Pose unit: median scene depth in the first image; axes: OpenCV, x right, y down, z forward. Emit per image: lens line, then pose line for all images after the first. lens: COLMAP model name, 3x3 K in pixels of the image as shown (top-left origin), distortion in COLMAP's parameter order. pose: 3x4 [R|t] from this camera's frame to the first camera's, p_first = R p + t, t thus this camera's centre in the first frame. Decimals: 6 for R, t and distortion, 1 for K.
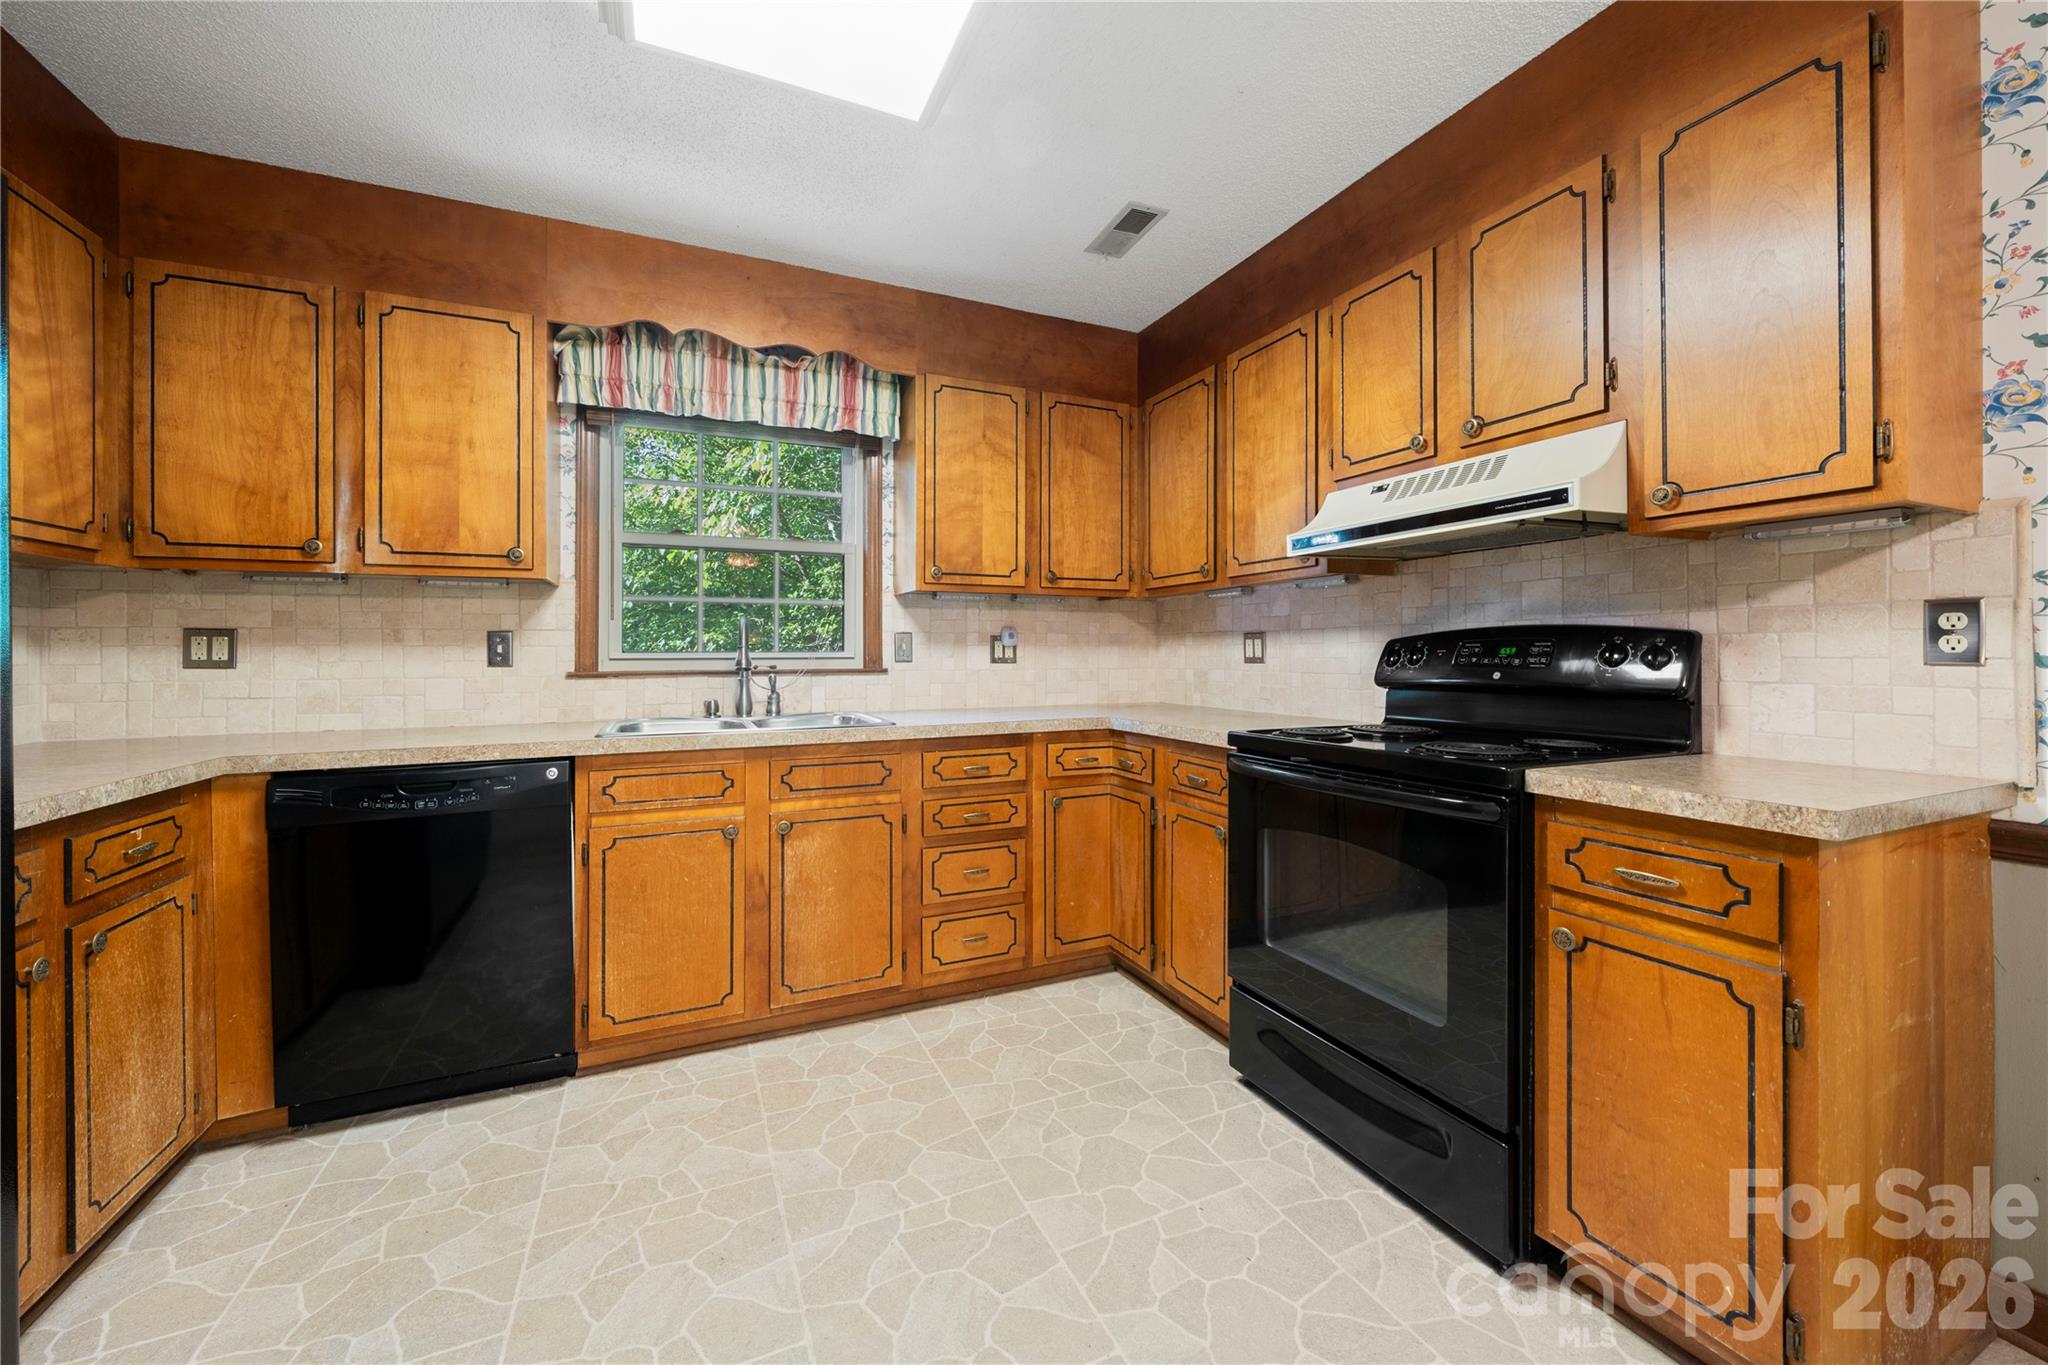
lens RADIAL K [[768.8, 0, 1021.5], [0, 768.8, 653.2], [0, 0, 1]] dist [-0.002985, -0.000790]
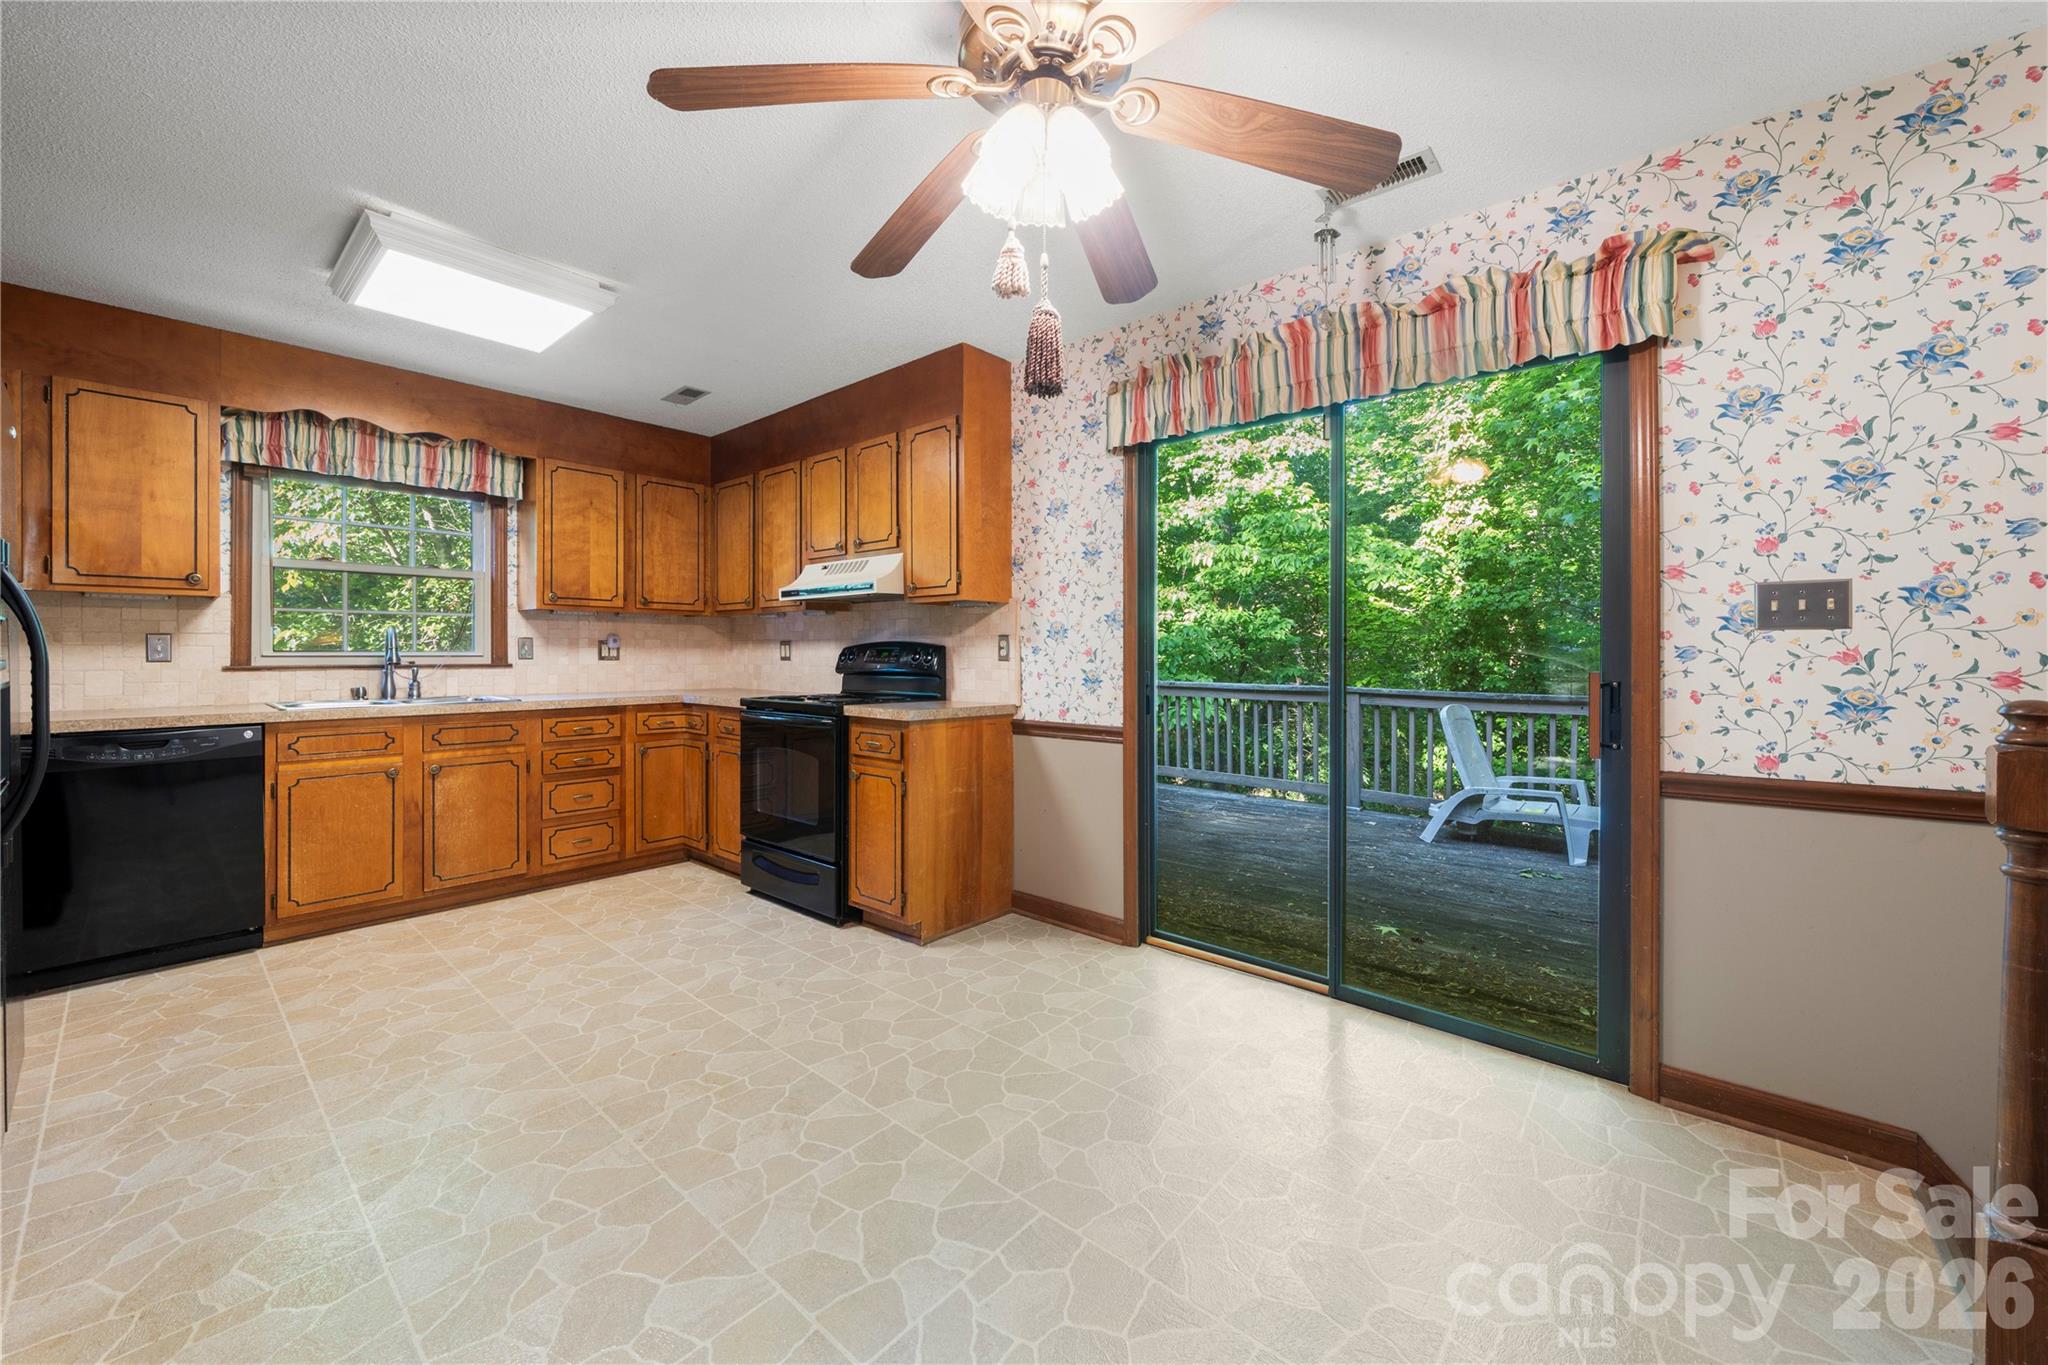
lens RADIAL K [[768.8, 0, 1012.7], [0, 768.8, 661.7], [0, 0, 1]] dist [-0.002985, -0.000790]
pose [[0.910939, 0.001160, 0.412539, 0.102147], [-0.006079, 0.999925, 0.010612, -0.005559], [-0.412496, -0.012175, 0.910878, -0.847352]]
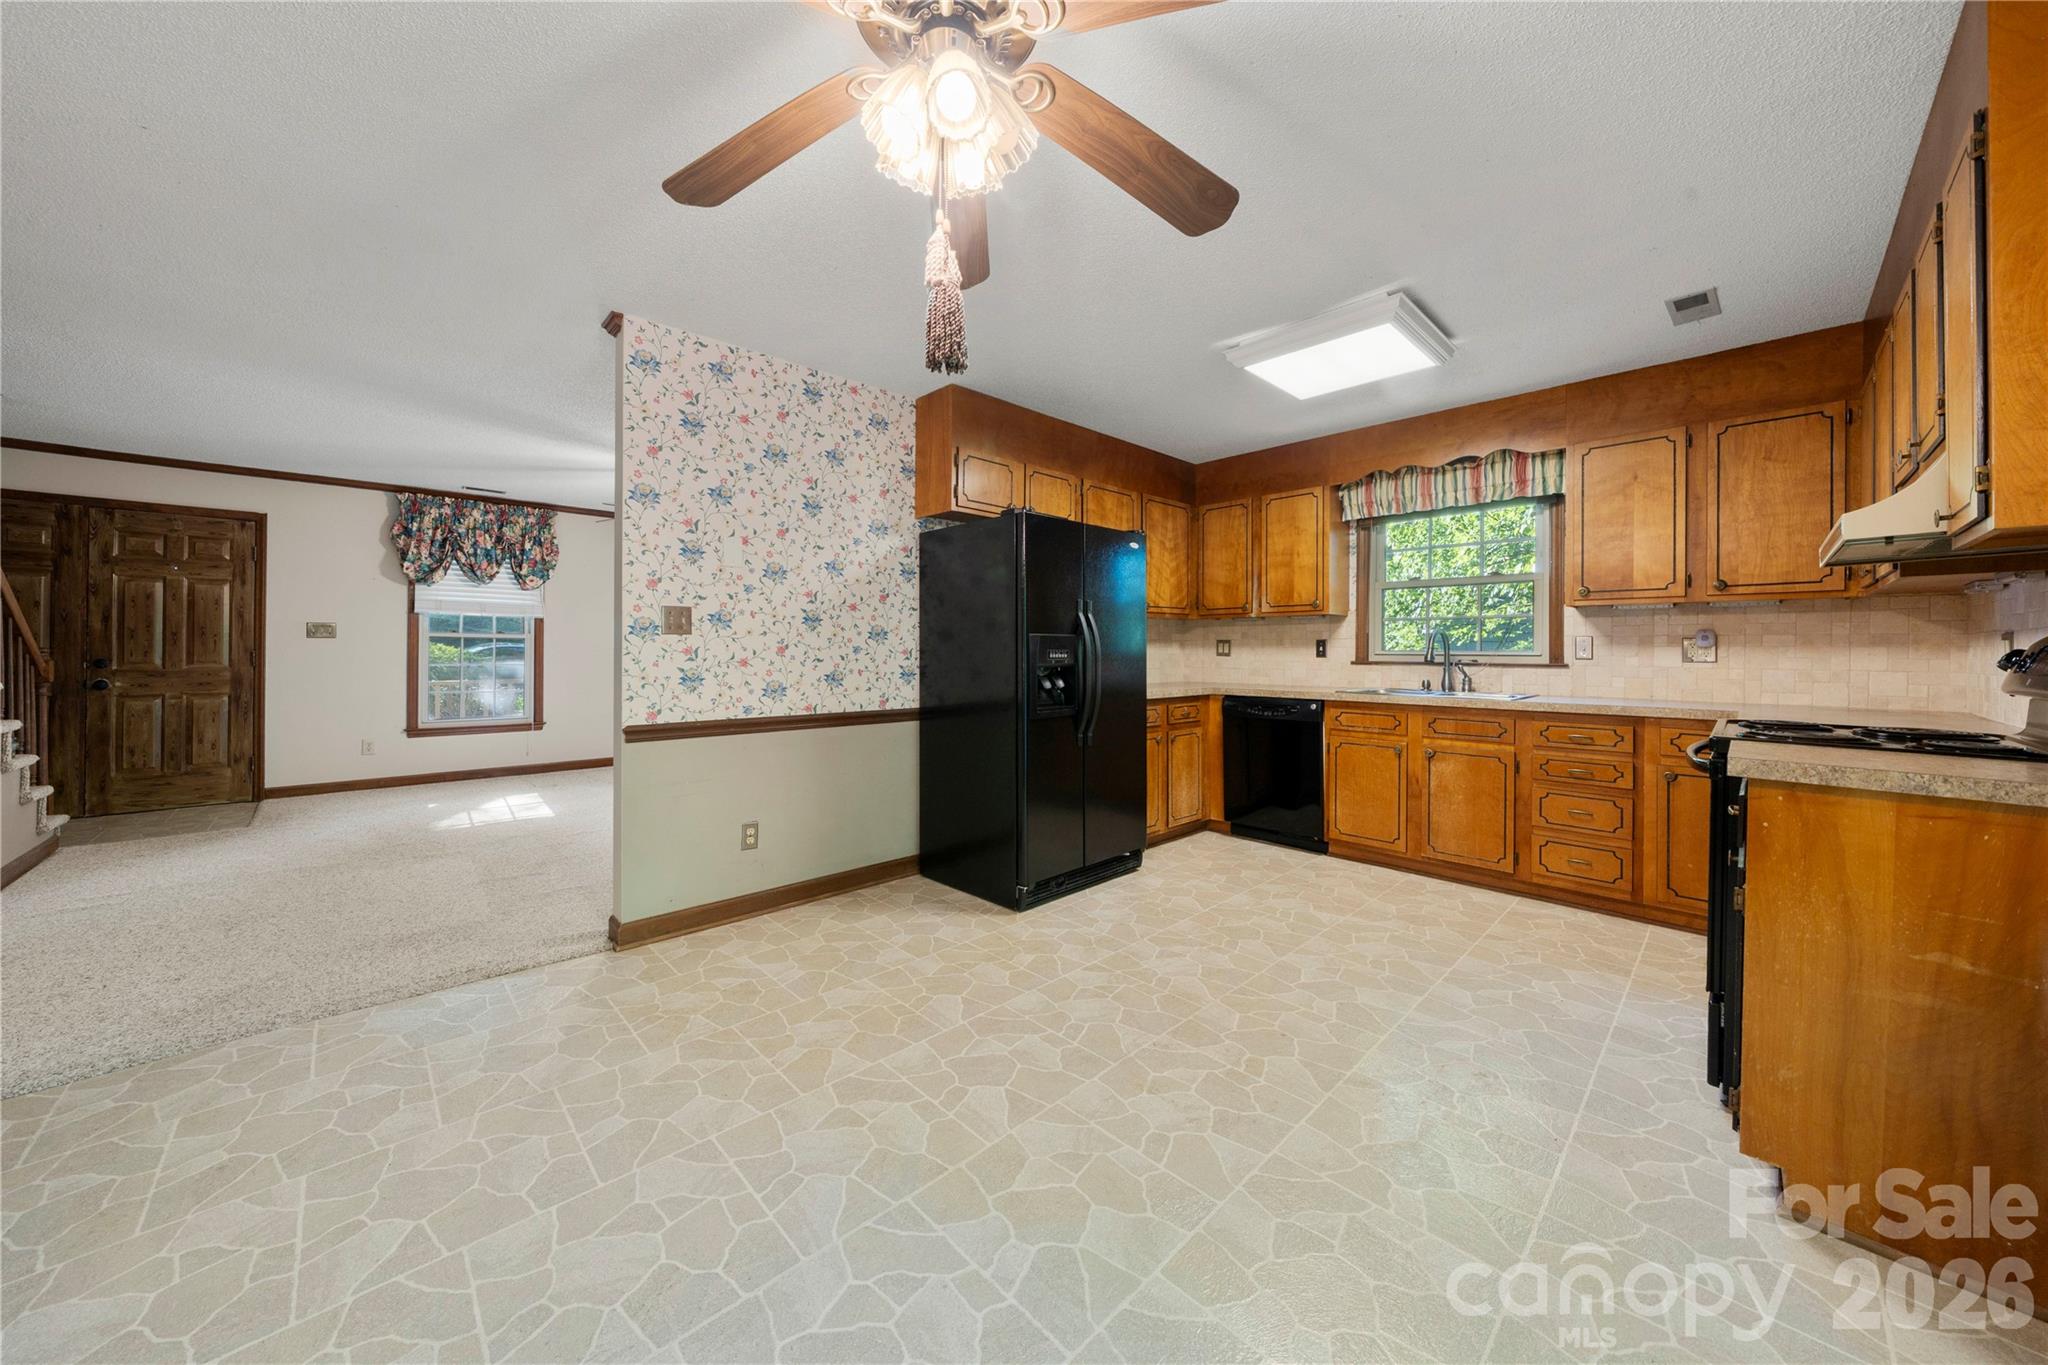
lens RADIAL K [[707.3, 0, 1012.0], [0, 707.3, 653.6], [0, 0, 1]] dist [-0.006402, -0.000531]
pose [[0.326622, 0.010513, -0.945097, 0.909790], [-0.004140, 0.999944, 0.009692, -0.007762], [0.945146, 0.000747, 0.326647, -0.415873]]
